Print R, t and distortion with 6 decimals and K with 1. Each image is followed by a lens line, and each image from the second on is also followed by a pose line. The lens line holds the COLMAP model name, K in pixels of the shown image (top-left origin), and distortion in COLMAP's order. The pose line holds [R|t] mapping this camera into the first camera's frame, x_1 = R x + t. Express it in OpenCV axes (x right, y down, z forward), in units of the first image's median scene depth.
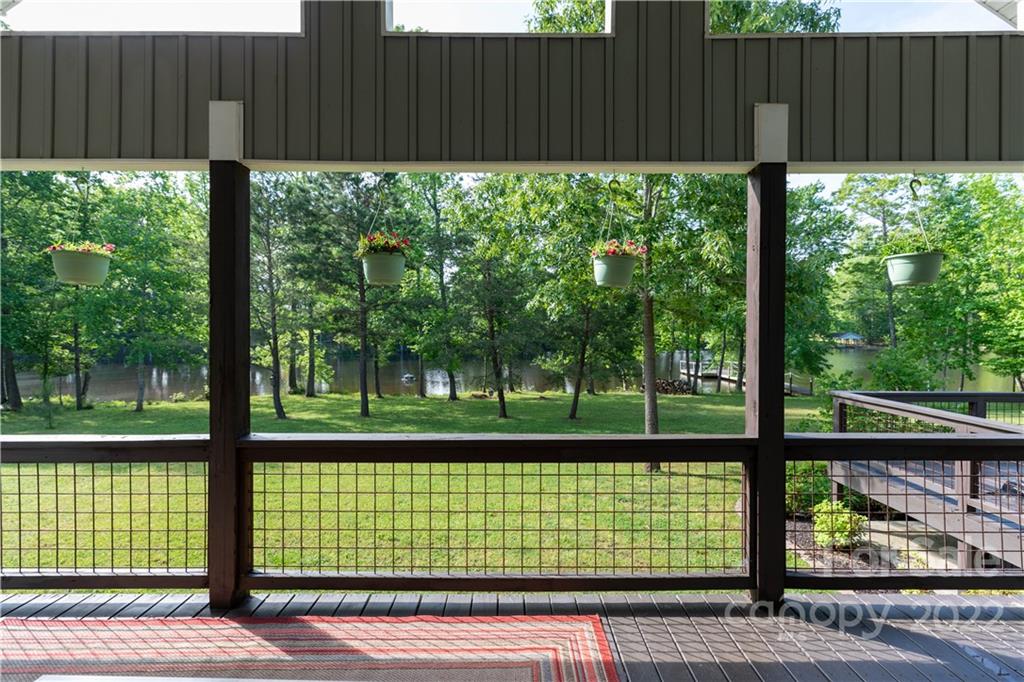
lens RADIAL K [[462.7, 0, 508.8], [0, 462.7, 338.4], [0, 0, 1]] dist [0.000547, 0.000192]
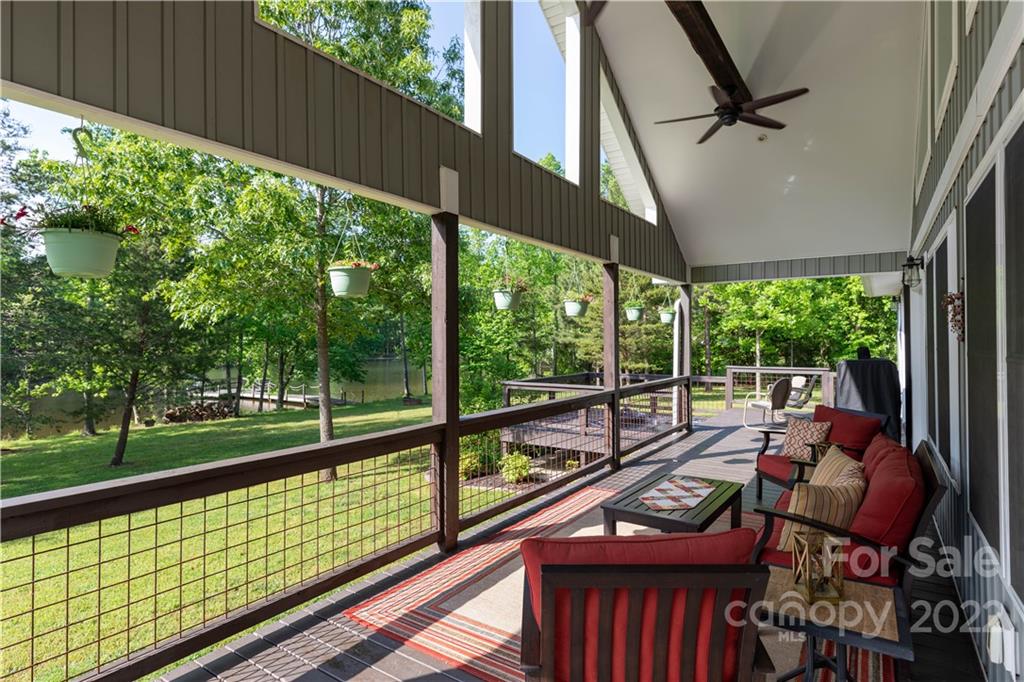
lens RADIAL K [[545.9, 0, 505.2], [0, 545.9, 342.5], [0, 0, 1]] dist [-0.005160, 0.001075]
pose [[0.566211, -0.004378, 0.824249, -0.599400], [0.014185, 0.999890, -0.004434, -0.000368], [-0.824138, 0.014203, 0.566211, -0.006699]]
